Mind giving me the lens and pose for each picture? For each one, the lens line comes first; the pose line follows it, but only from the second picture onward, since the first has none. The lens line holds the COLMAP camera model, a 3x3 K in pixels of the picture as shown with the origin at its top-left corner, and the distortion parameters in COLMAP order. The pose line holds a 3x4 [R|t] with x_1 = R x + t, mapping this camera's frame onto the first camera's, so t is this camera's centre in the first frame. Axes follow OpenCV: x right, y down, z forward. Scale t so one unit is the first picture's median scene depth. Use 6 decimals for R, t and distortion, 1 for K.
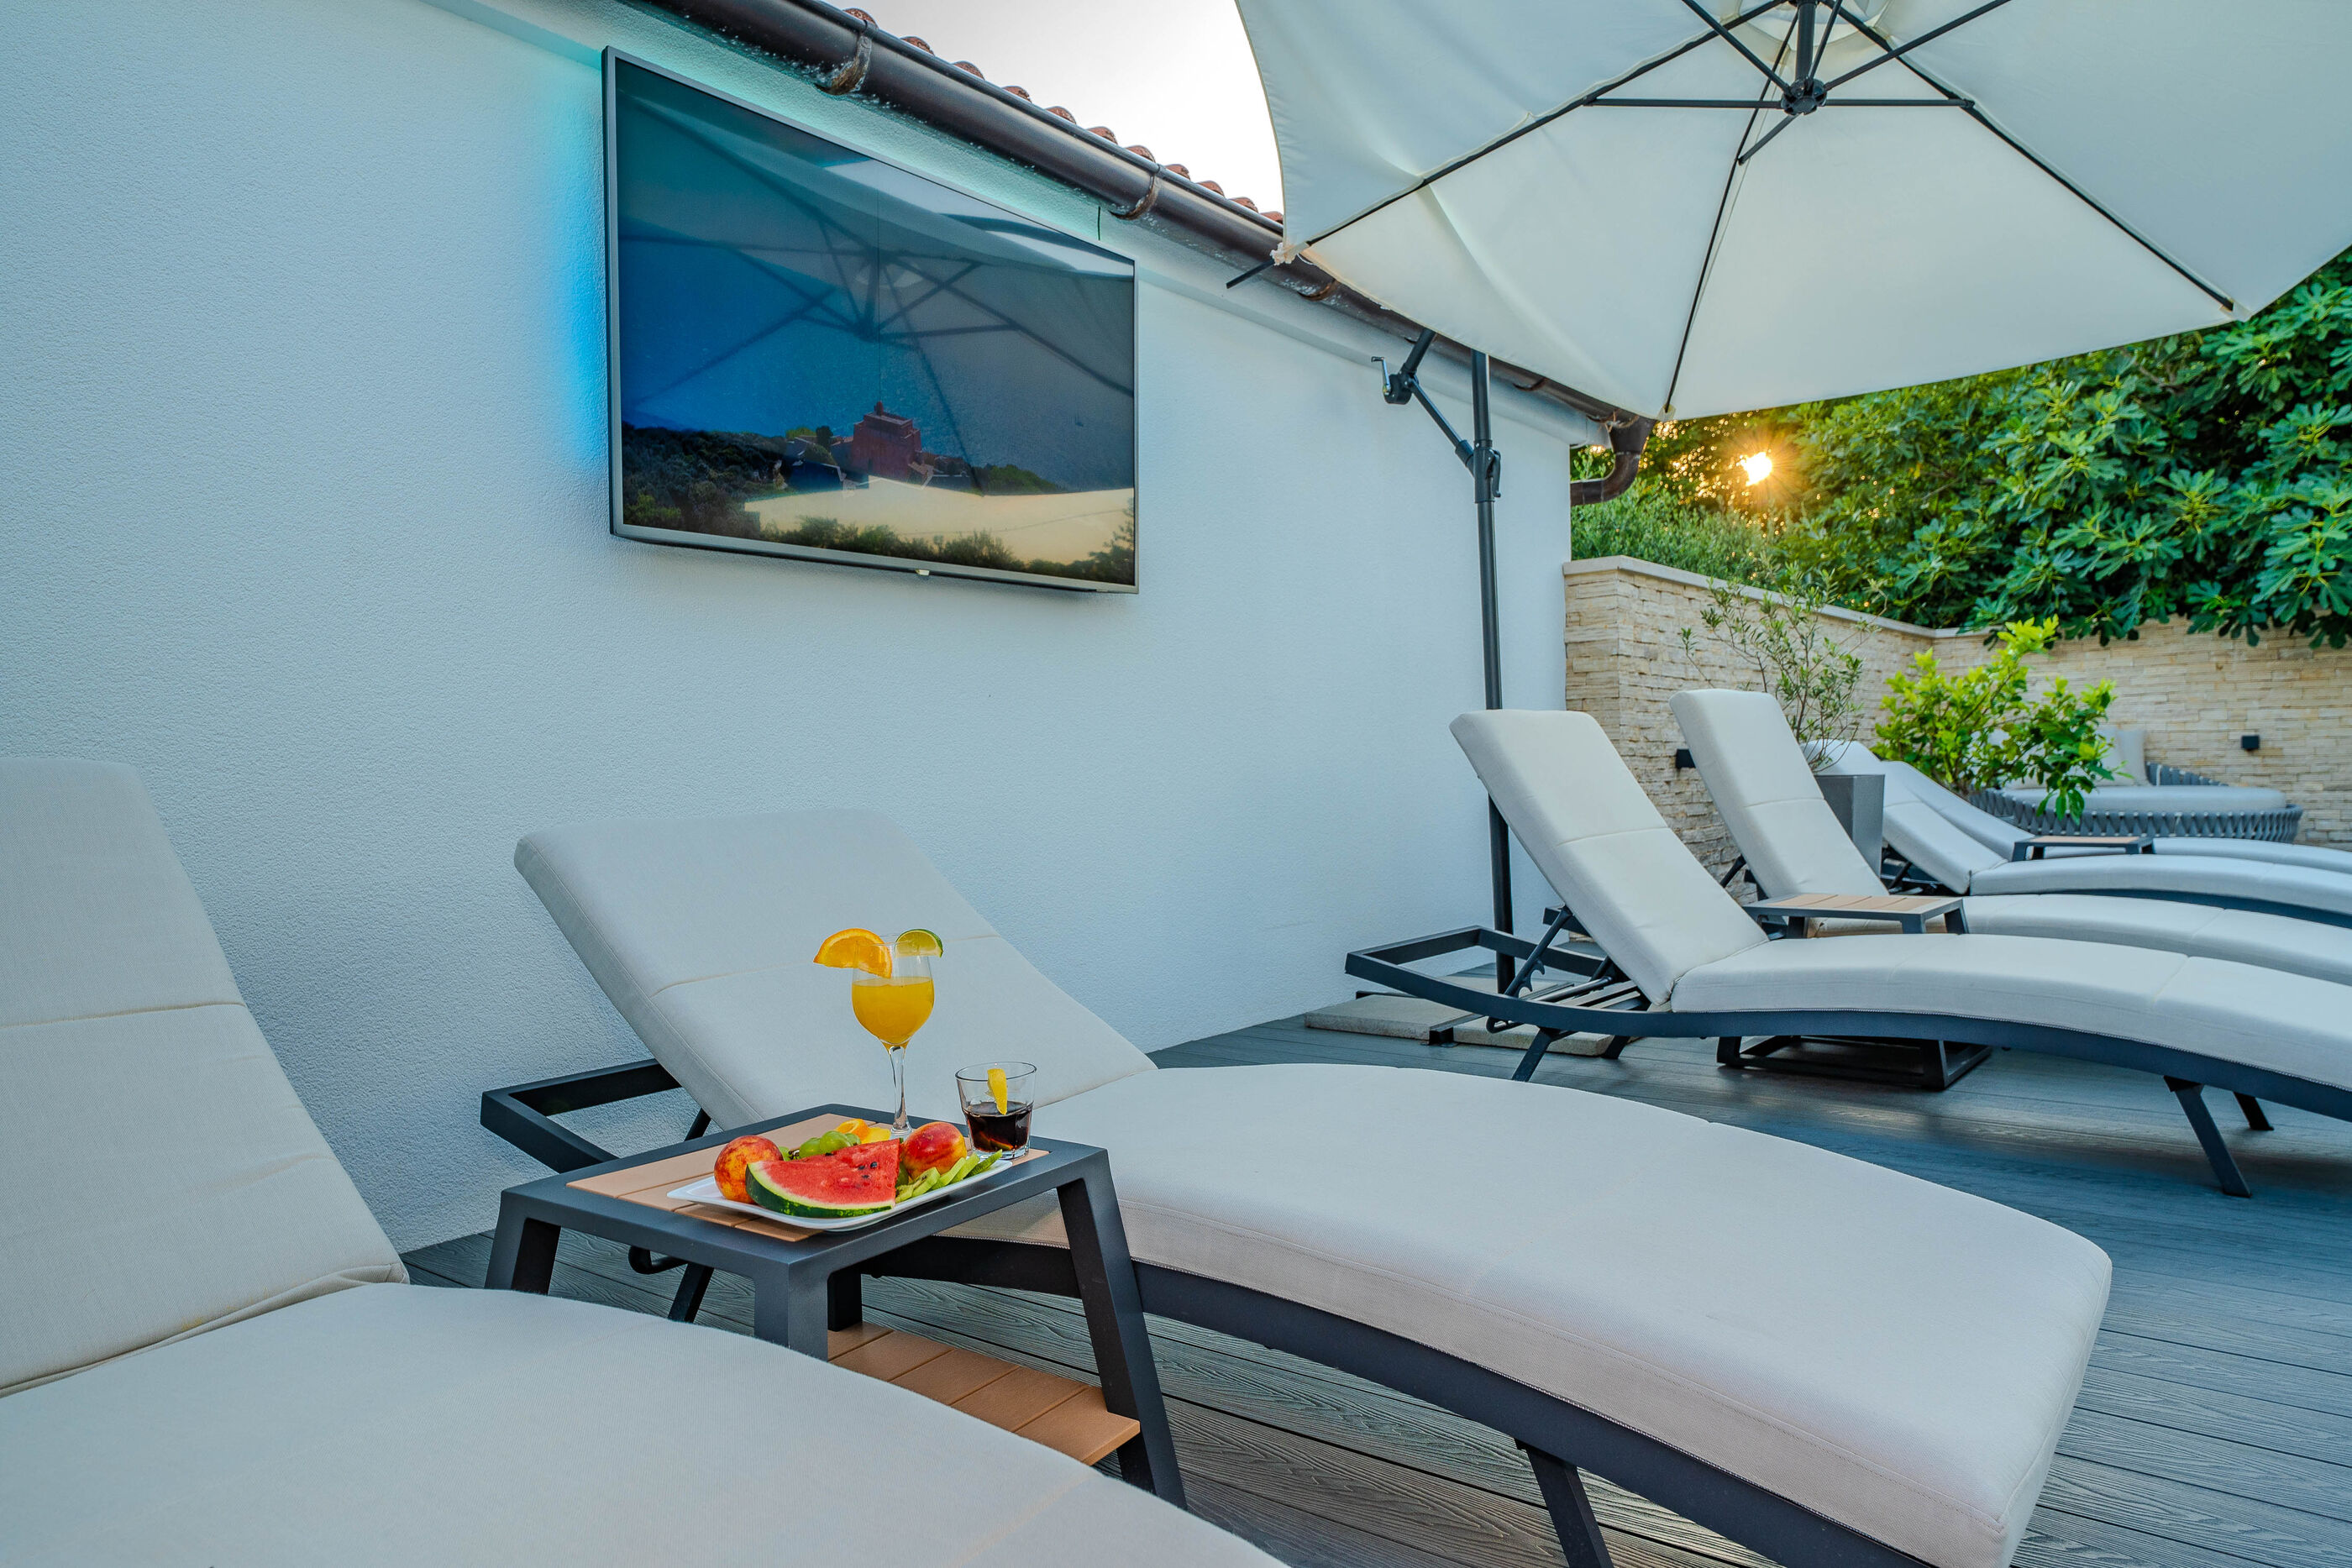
lens RADIAL K [[1512.6, 0, 1175.3], [0, 1512.6, 781.6], [0, 0, 1]] dist [0.019183, -0.000475]
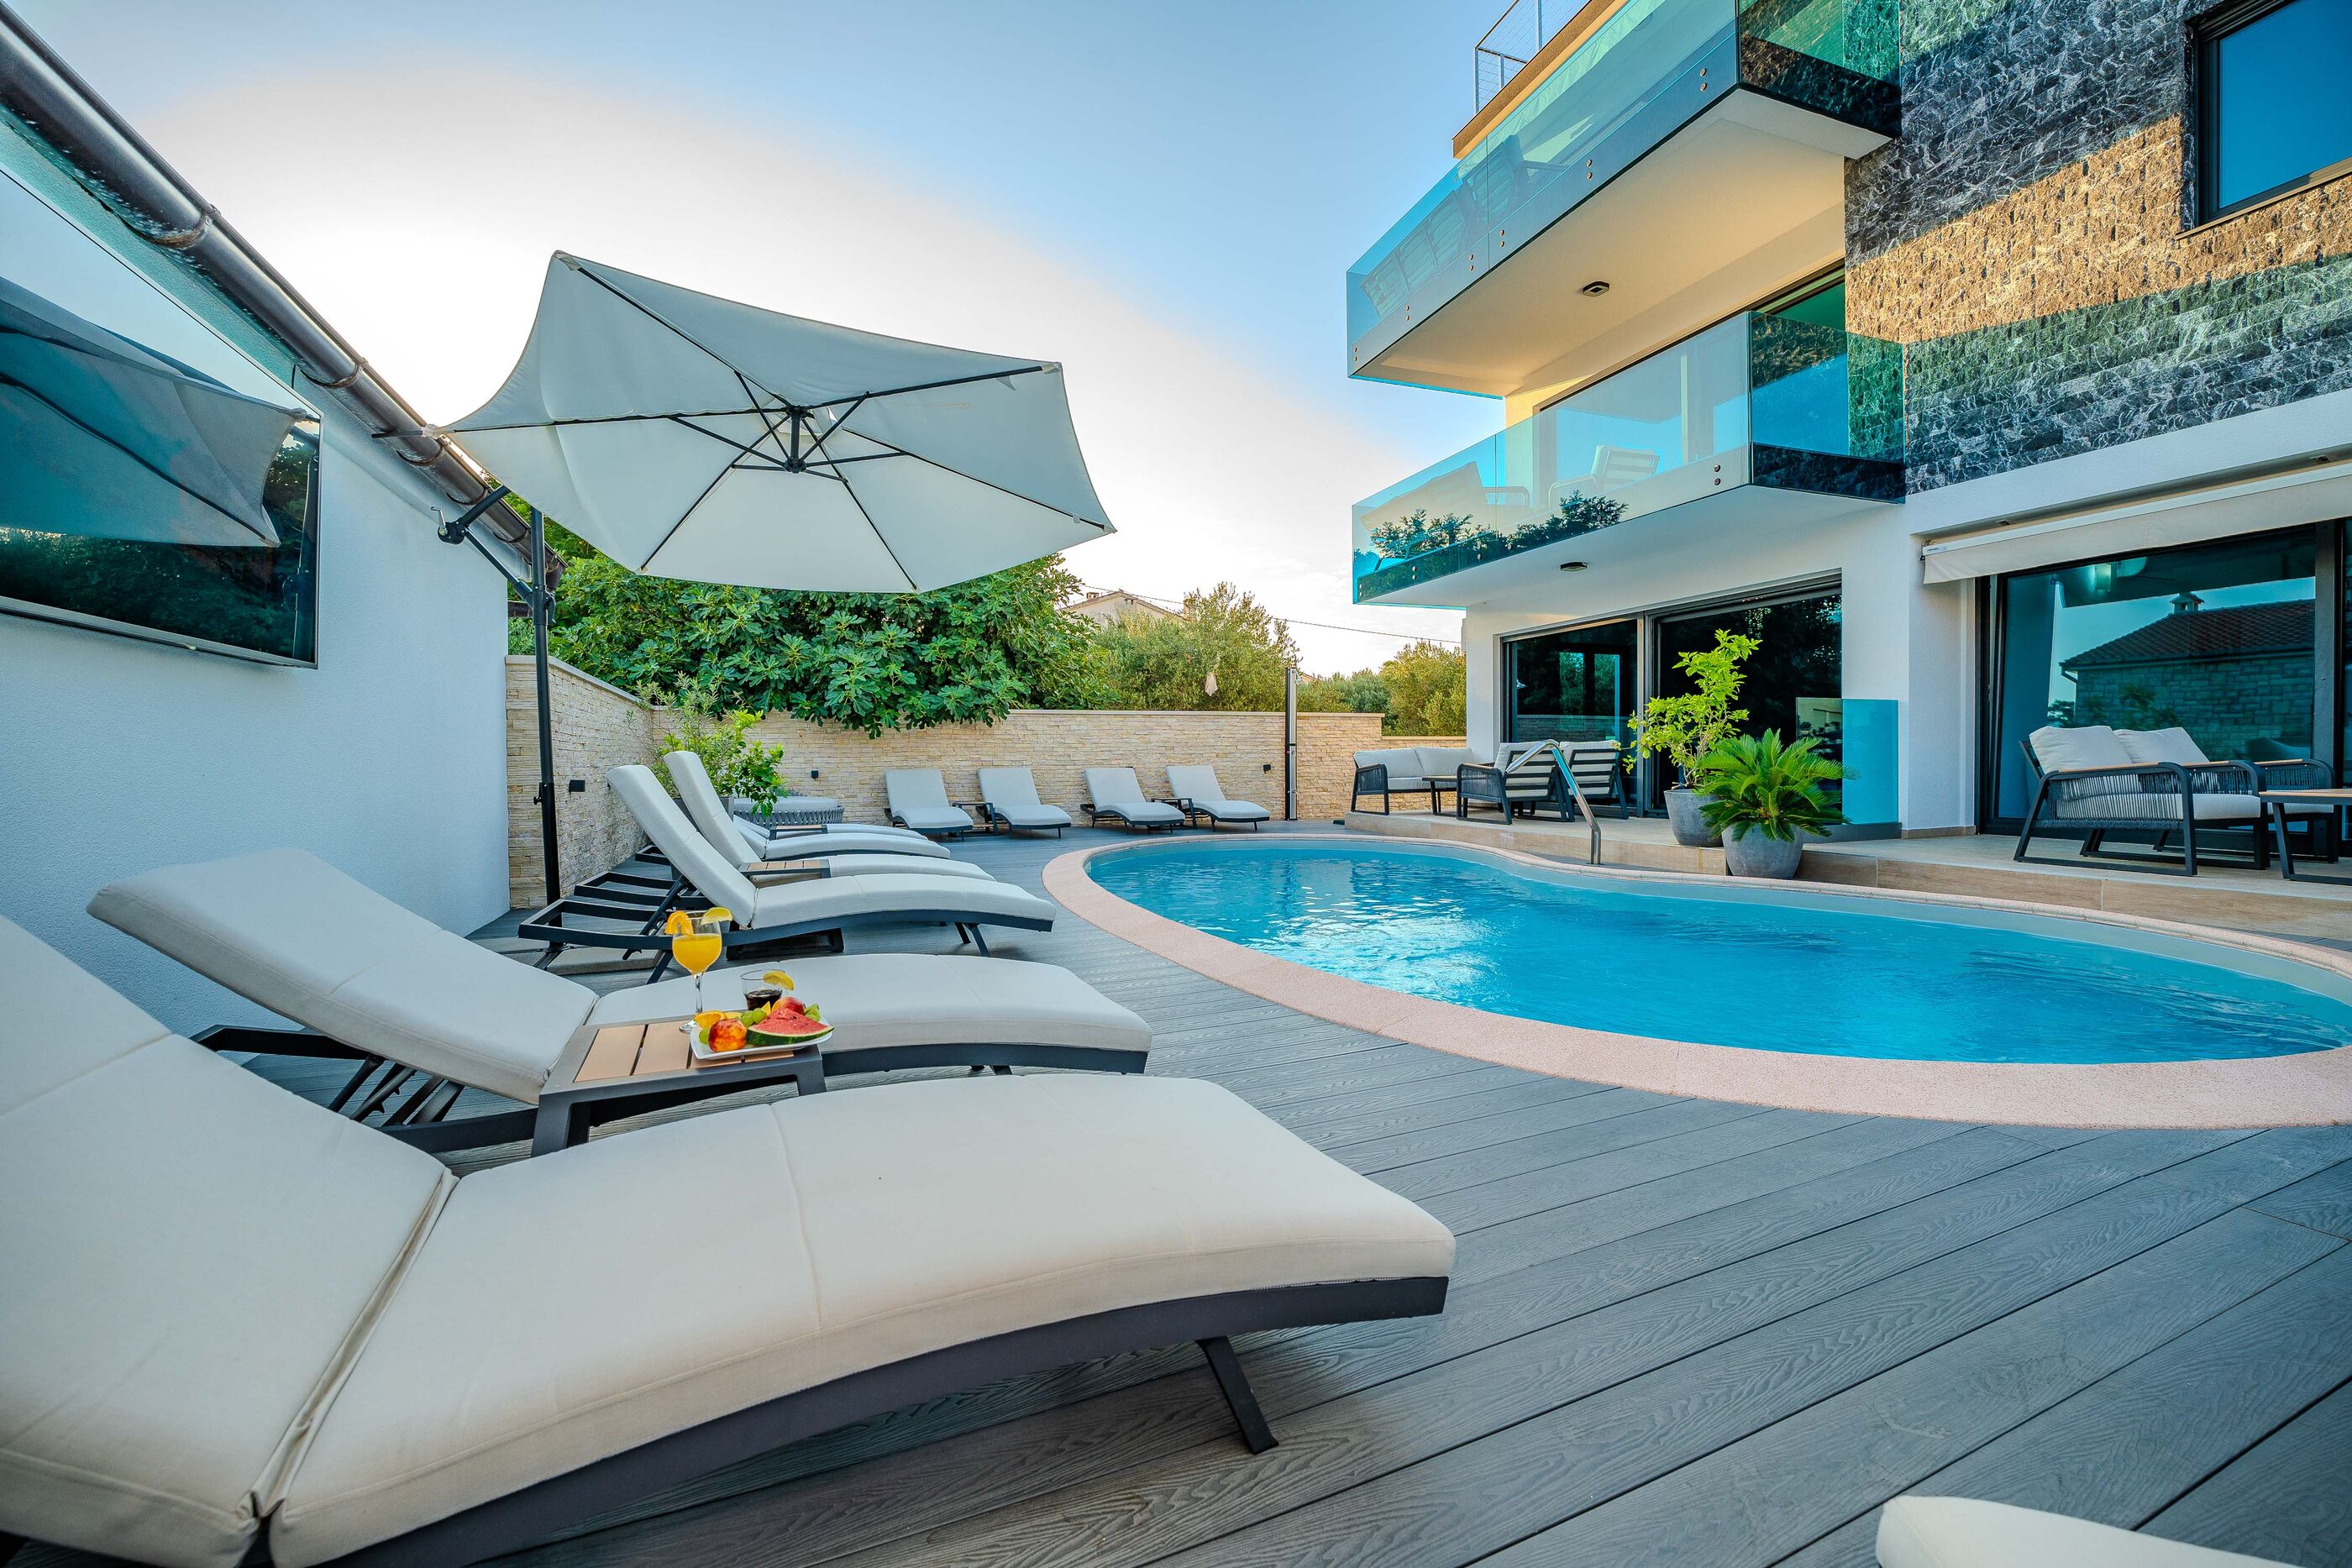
lens RADIAL K [[961.4, 0, 1174.5], [0, 961.4, 776.2], [0, 0, 1]] dist [-0.030936, 0.004496]
pose [[0.474912, -0.001192, 0.880033, -0.209356], [0.007856, 0.999965, -0.002885, -0.017805], [-0.879998, 0.008284, 0.474905, -0.015452]]
